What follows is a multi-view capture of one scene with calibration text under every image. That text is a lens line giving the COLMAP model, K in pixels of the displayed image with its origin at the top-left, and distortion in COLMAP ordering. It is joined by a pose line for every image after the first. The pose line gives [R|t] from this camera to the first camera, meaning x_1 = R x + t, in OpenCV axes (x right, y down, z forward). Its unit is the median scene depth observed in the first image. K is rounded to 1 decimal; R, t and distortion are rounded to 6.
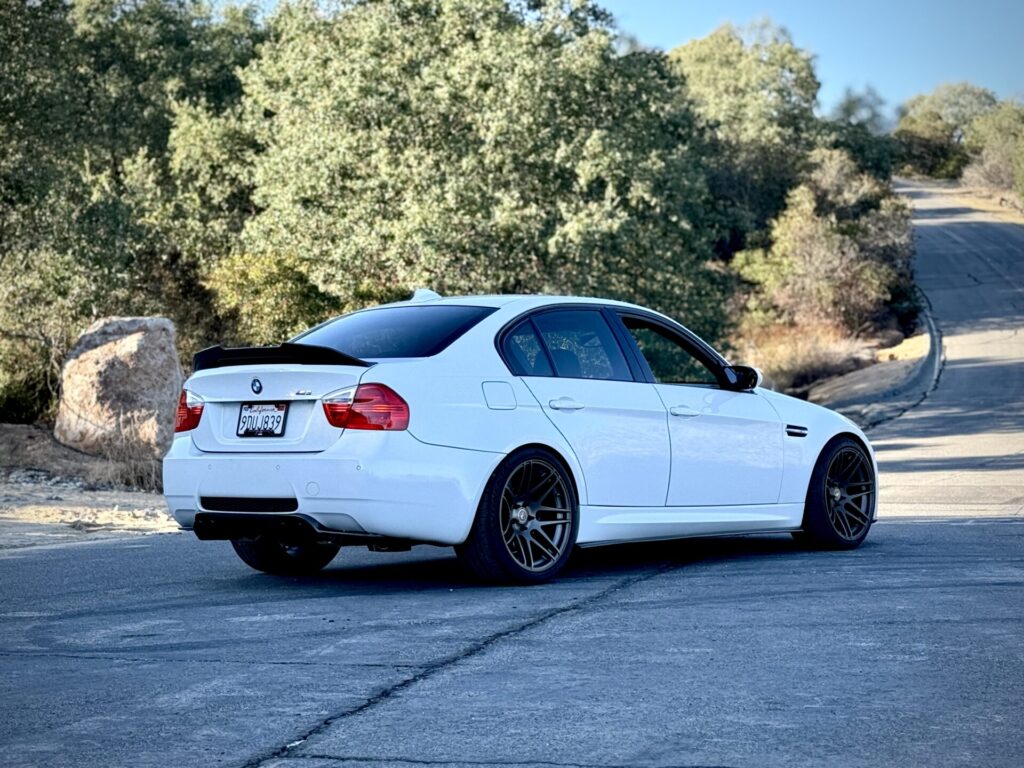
lens RADIAL K [[2015.1, 0, 512.0], [0, 2015.1, 384.0], [0, 0, 1]] dist [0.050661, 0.083256]
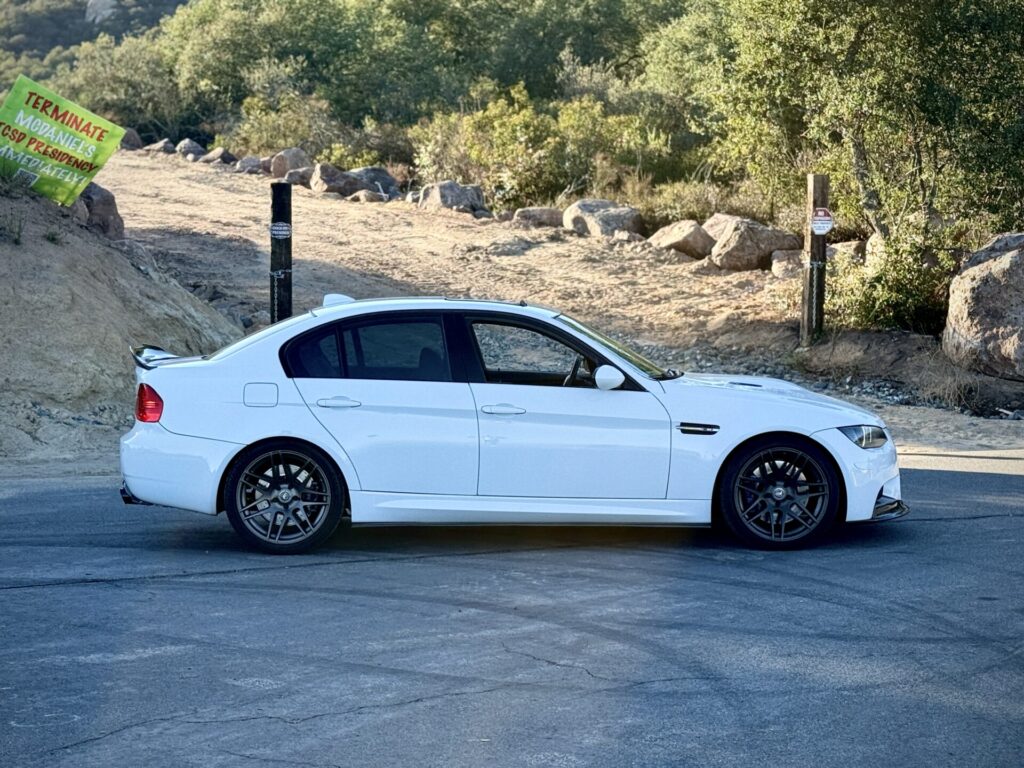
lens RADIAL K [[2015.1, 0, 512.0], [0, 2015.1, 384.0], [0, 0, 1]] dist [0.050661, 0.083256]
pose [[0.684645, 0.051824, -0.727032, 0.405169], [0.005097, 0.997104, 0.075875, -0.038236], [0.728859, -0.055653, 0.682399, 0.120151]]
